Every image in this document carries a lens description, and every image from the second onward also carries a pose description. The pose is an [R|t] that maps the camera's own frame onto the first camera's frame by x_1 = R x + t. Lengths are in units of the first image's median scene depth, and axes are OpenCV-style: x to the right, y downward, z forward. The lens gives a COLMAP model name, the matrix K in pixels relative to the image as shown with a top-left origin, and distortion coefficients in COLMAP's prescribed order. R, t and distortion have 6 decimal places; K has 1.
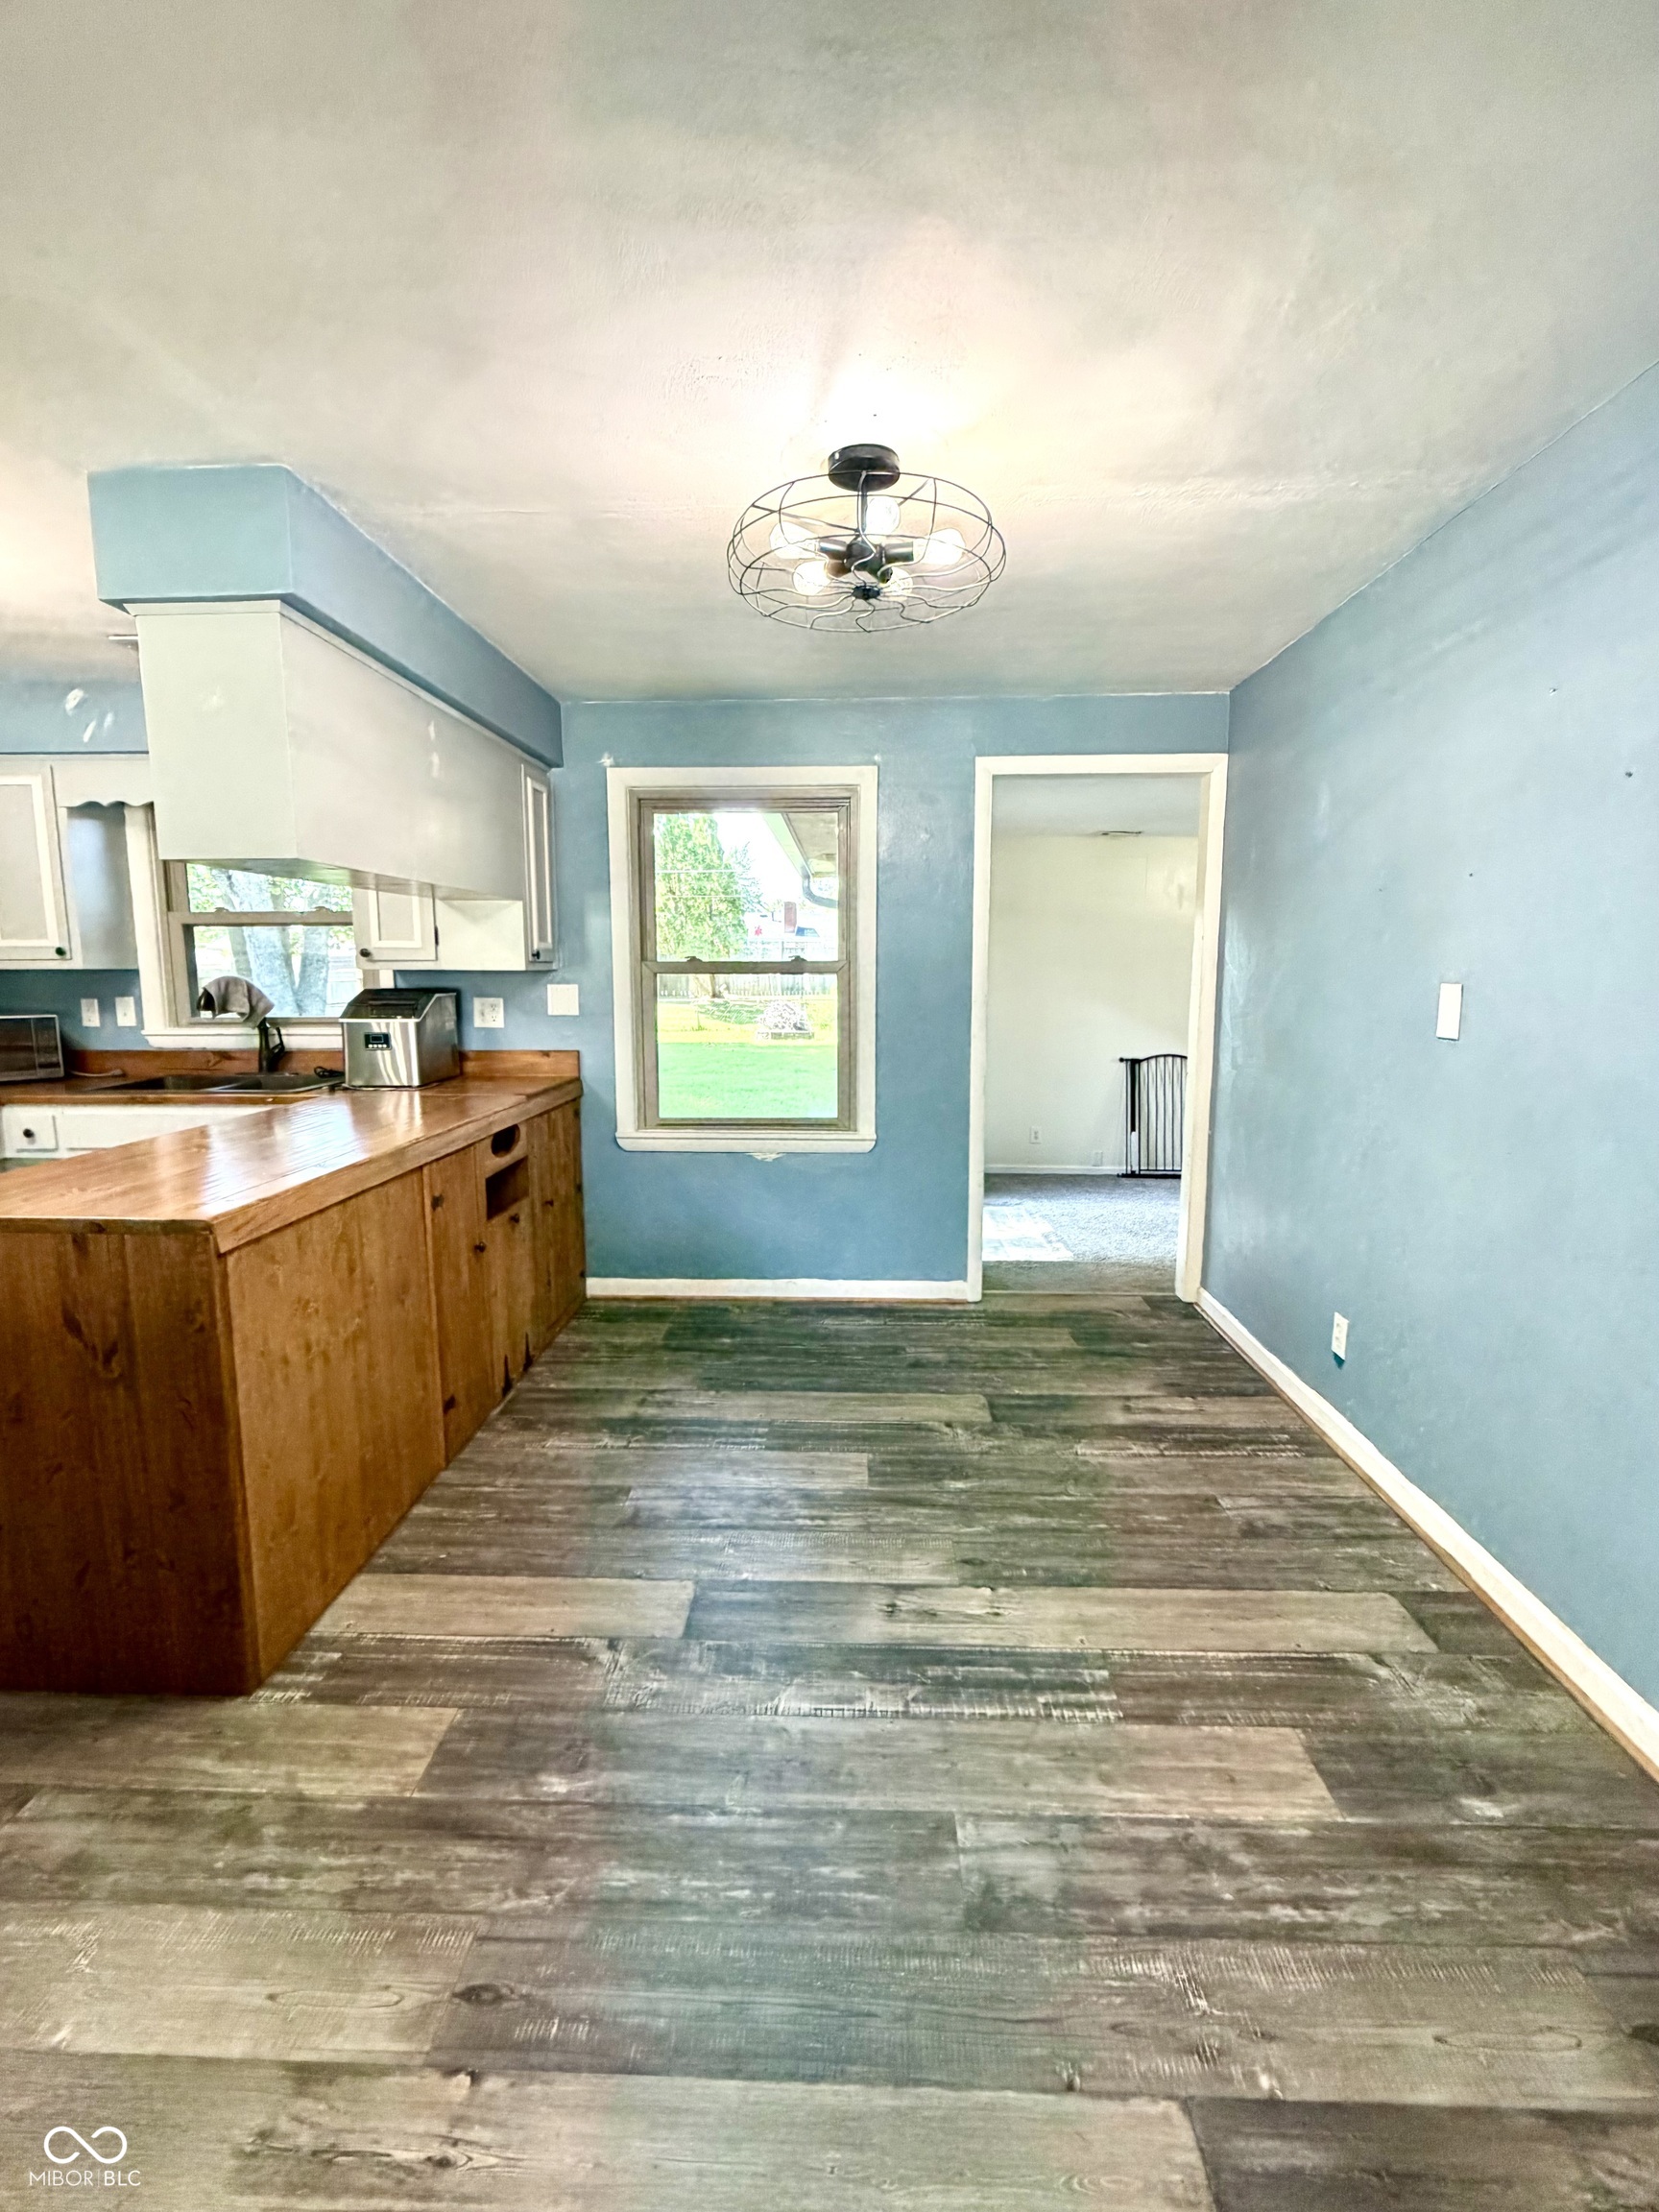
lens RADIAL K [[1006.4, 0, 827.8], [0, 1006.4, 1108.8], [0, 0, 1]] dist [-0.000853, -0.000115]
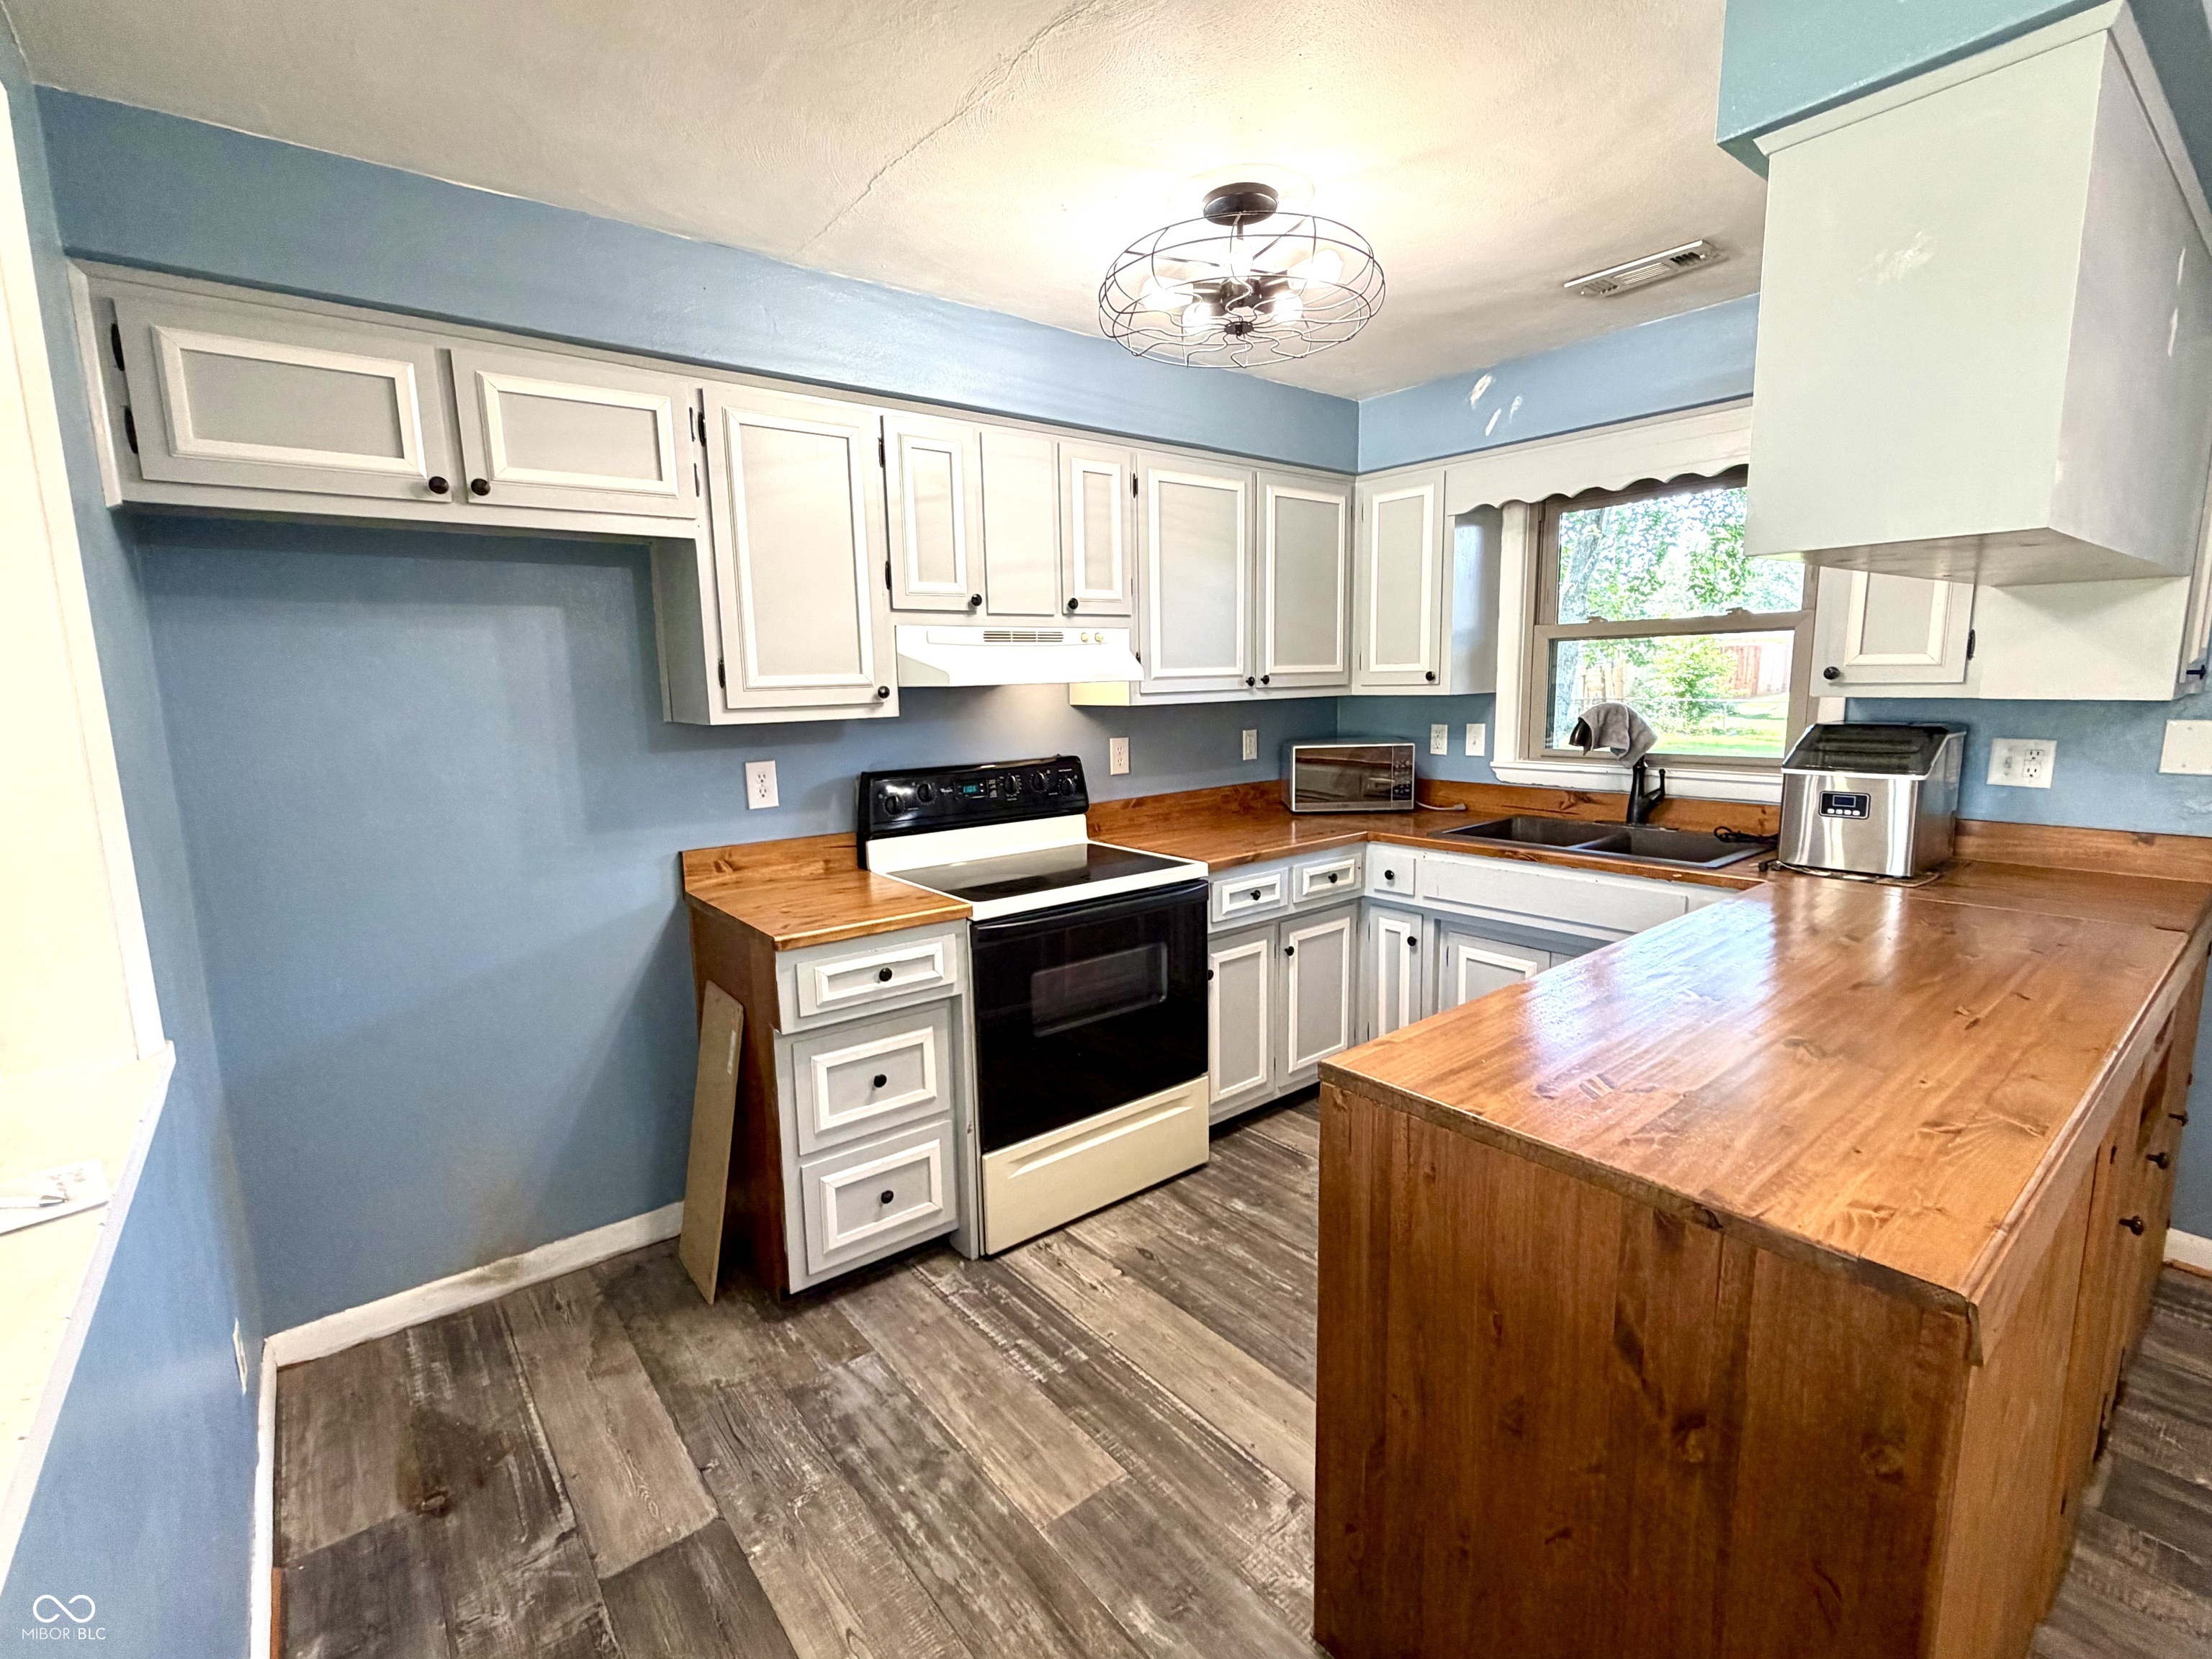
lens RADIAL K [[1006.4, 0, 1103.1], [0, 1006.4, 831.2], [0, 0, 1]] dist [-0.000853, -0.000115]
pose [[0.657159, 0.101568, -0.746878, -0.253752], [-0.079986, 0.994682, 0.064889, -0.050578], [0.749496, 0.017097, 0.661788, 0.168167]]
